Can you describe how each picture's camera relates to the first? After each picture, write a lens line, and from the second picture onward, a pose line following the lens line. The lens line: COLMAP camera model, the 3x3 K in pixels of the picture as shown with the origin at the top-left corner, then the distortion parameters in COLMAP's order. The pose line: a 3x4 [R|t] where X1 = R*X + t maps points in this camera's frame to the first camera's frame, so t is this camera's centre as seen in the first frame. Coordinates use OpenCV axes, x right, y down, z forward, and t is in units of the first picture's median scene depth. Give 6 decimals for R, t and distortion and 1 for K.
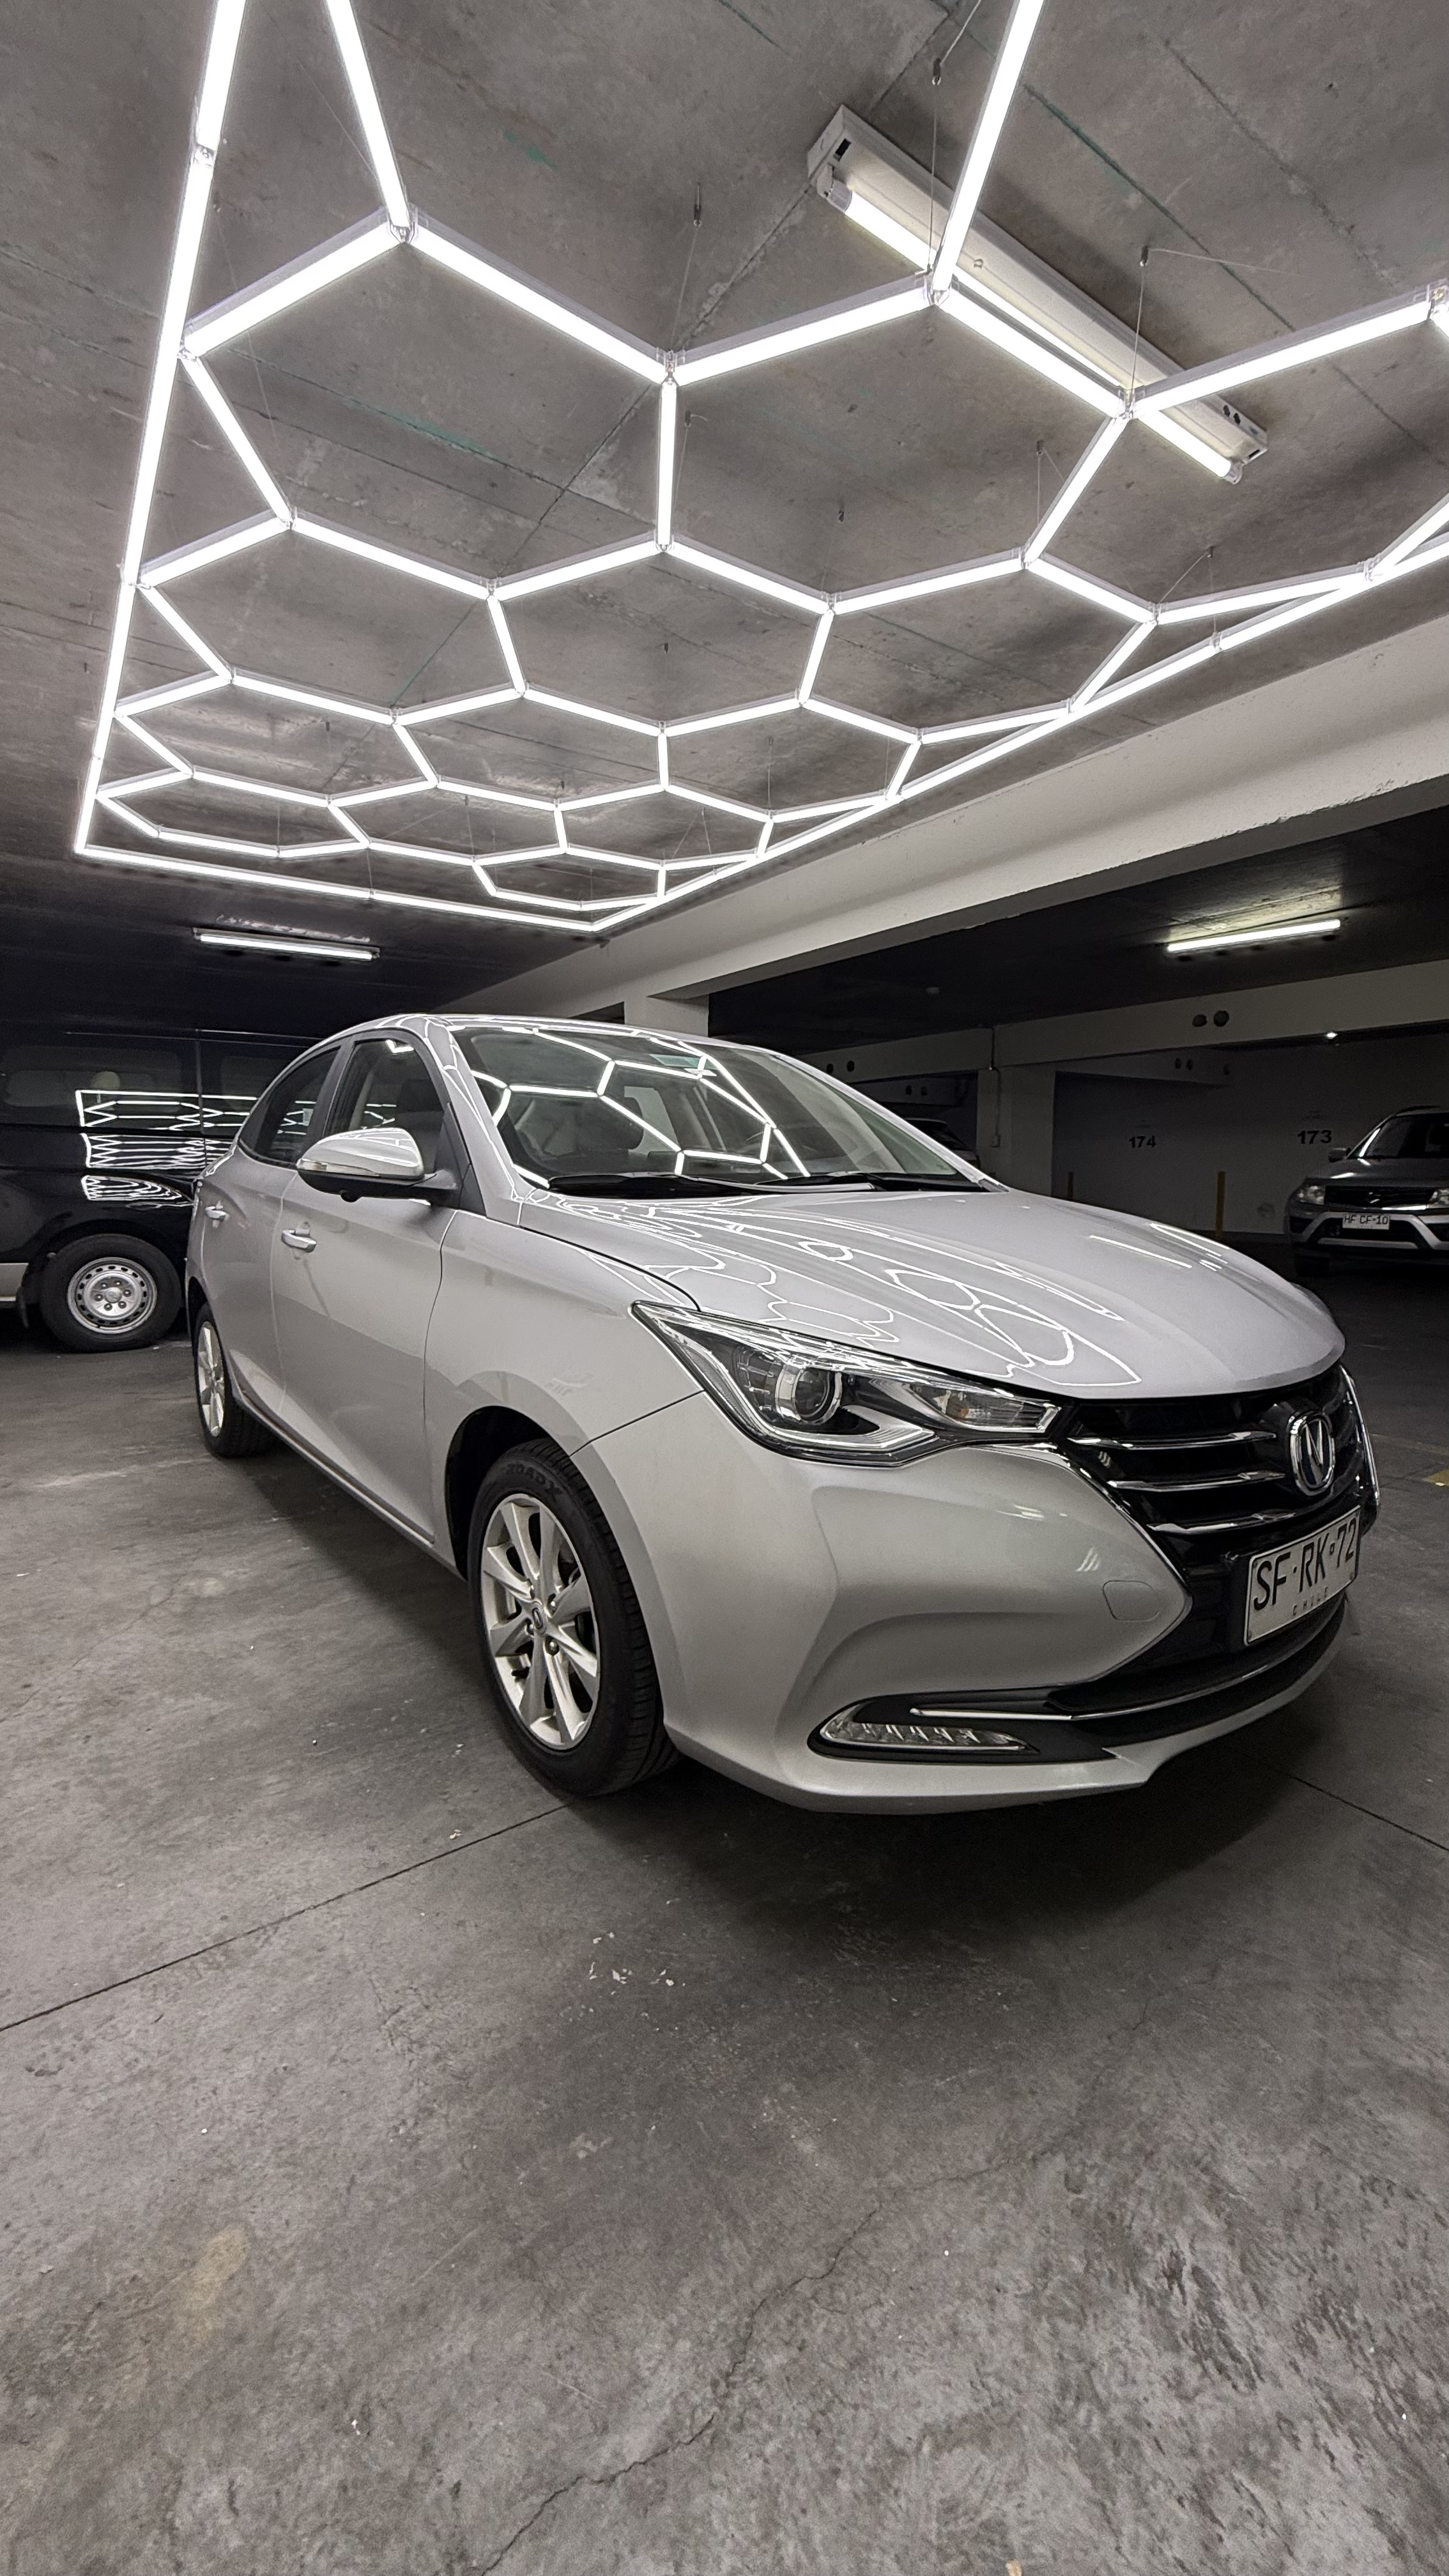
lens RADIAL K [[1027.3, 0, 732.4], [0, 1027.3, 1273.2], [0, 0, 1]] dist [0.000751, 0.000594]
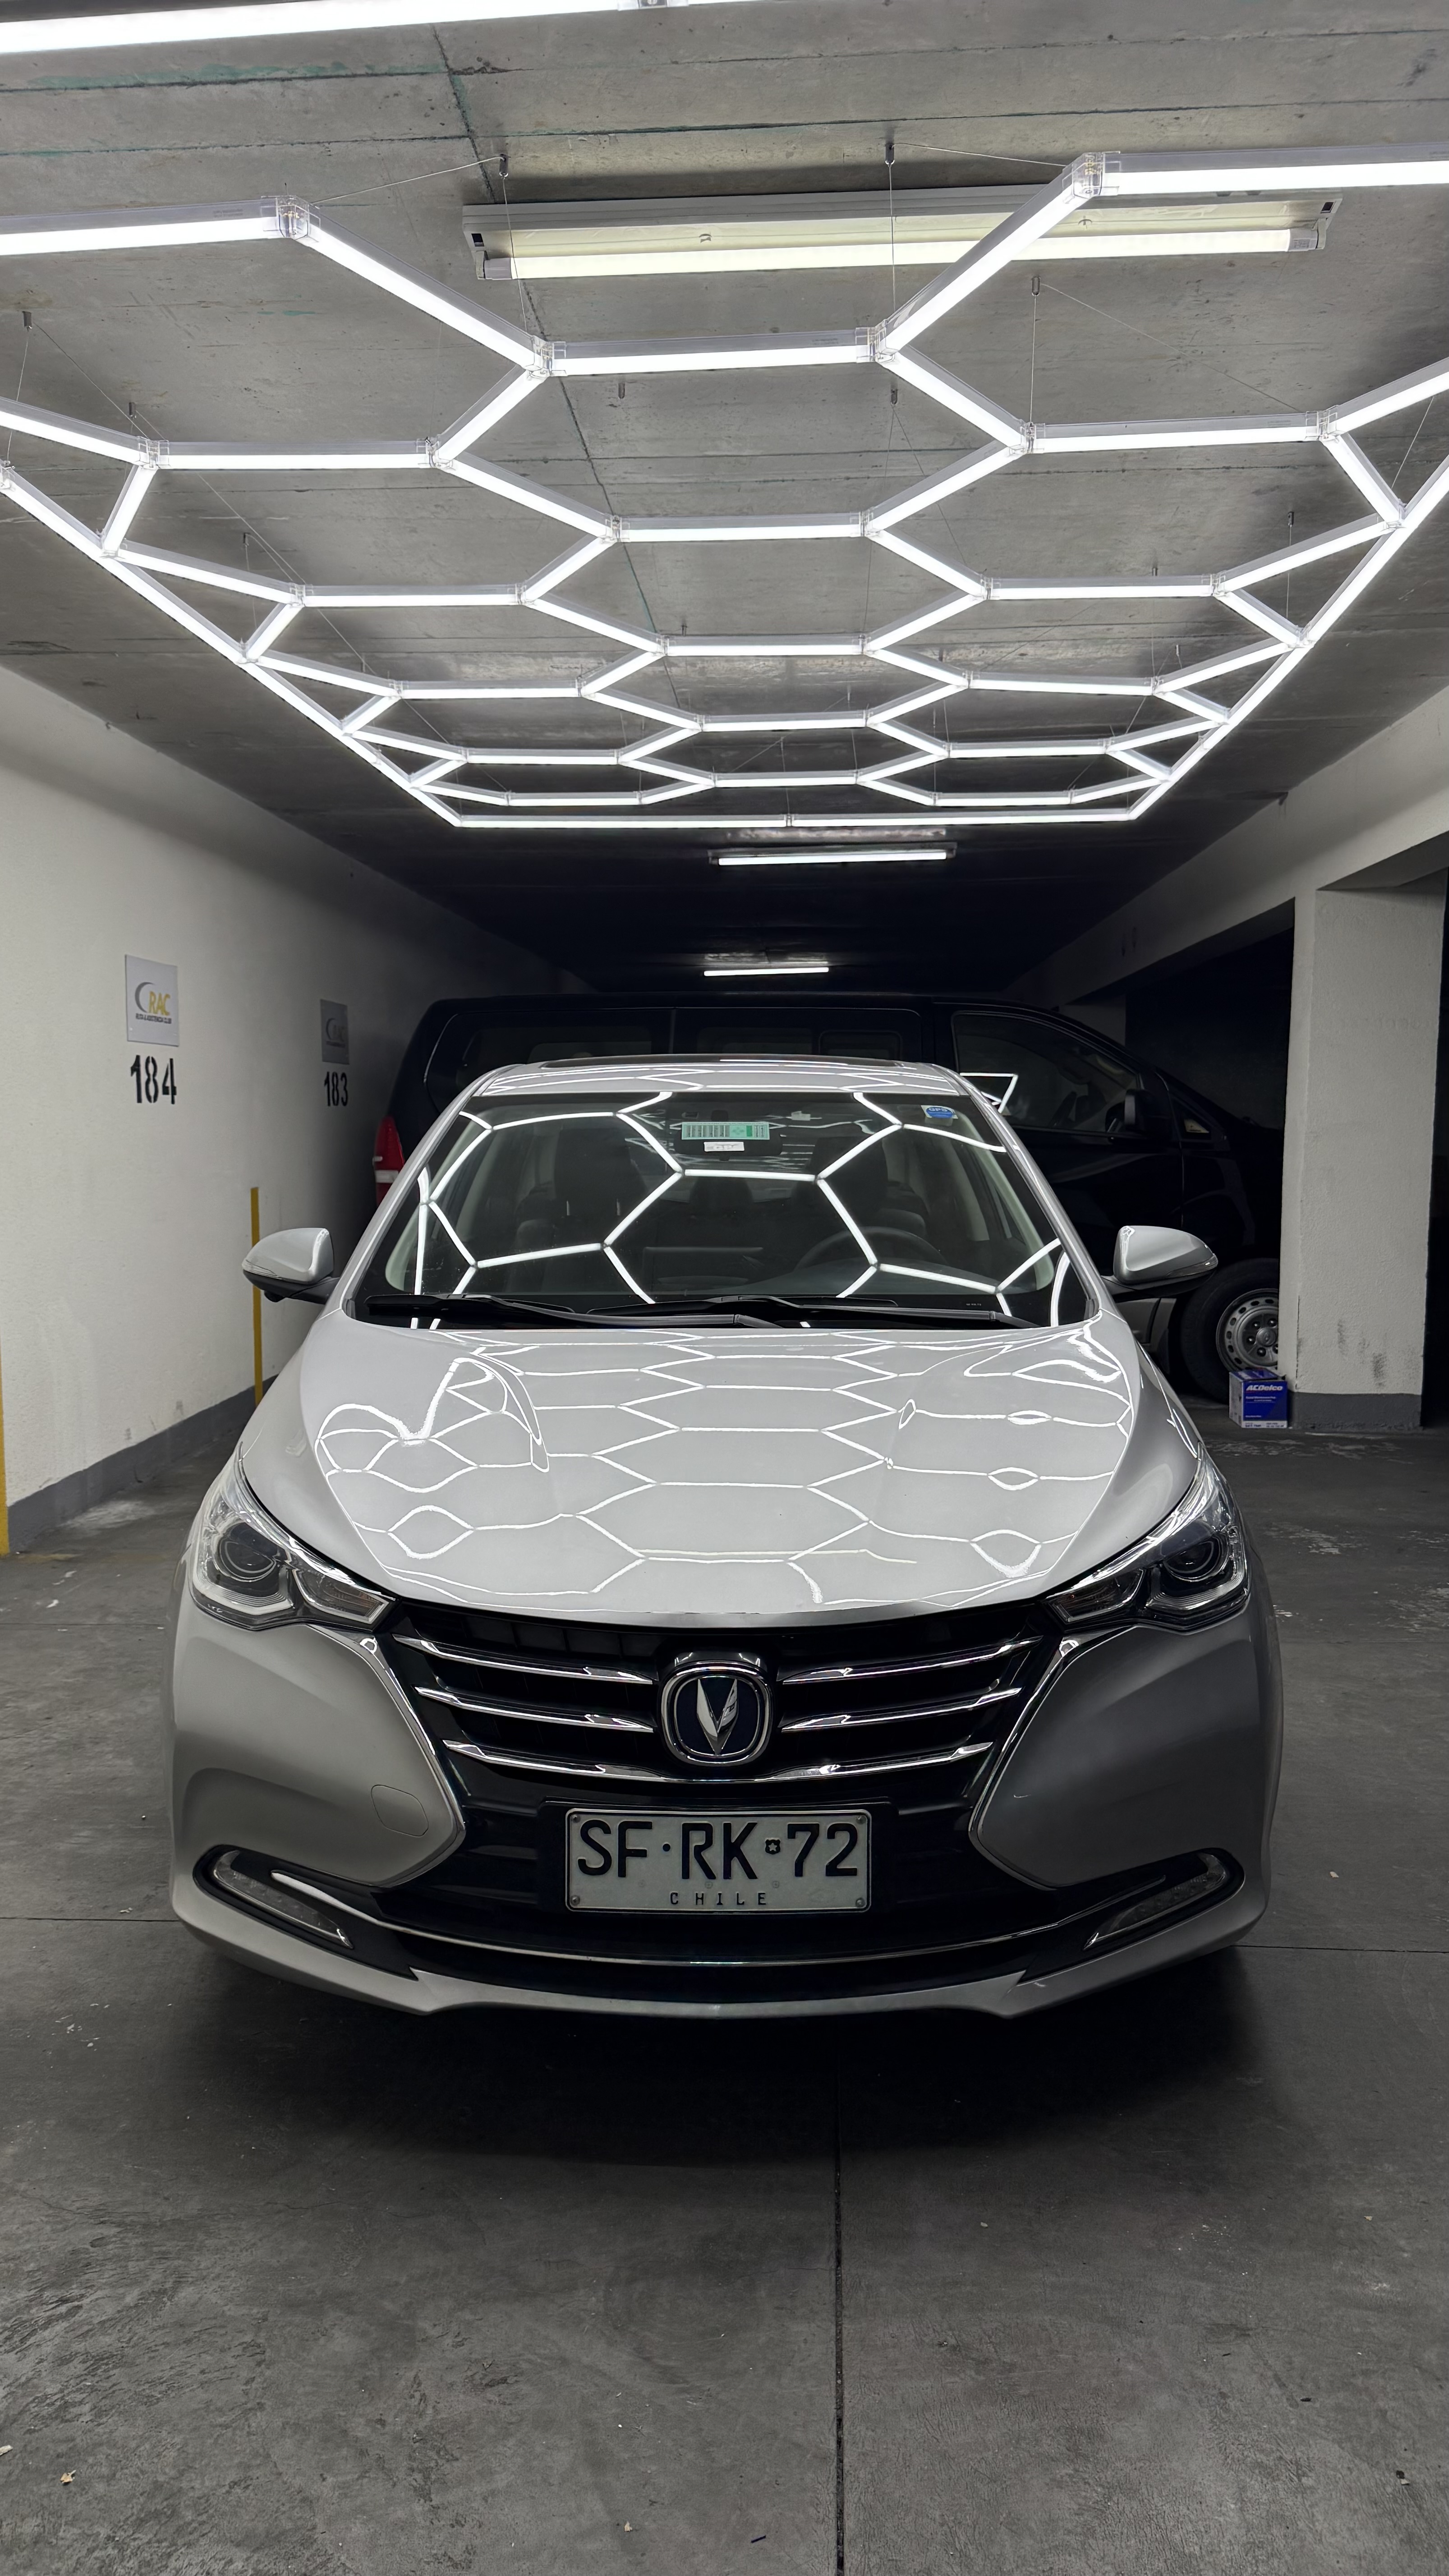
lens RADIAL K [[1872.0, 0, 715.2], [0, 1872.0, 1288.0], [0, 0, 1]] dist [0.055558, -0.036635]
pose [[0.770777, 0.059993, -0.634274, 1.683979], [-0.058510, 0.998015, 0.023296, -0.230187], [0.634413, 0.019155, 0.772757, -0.197636]]
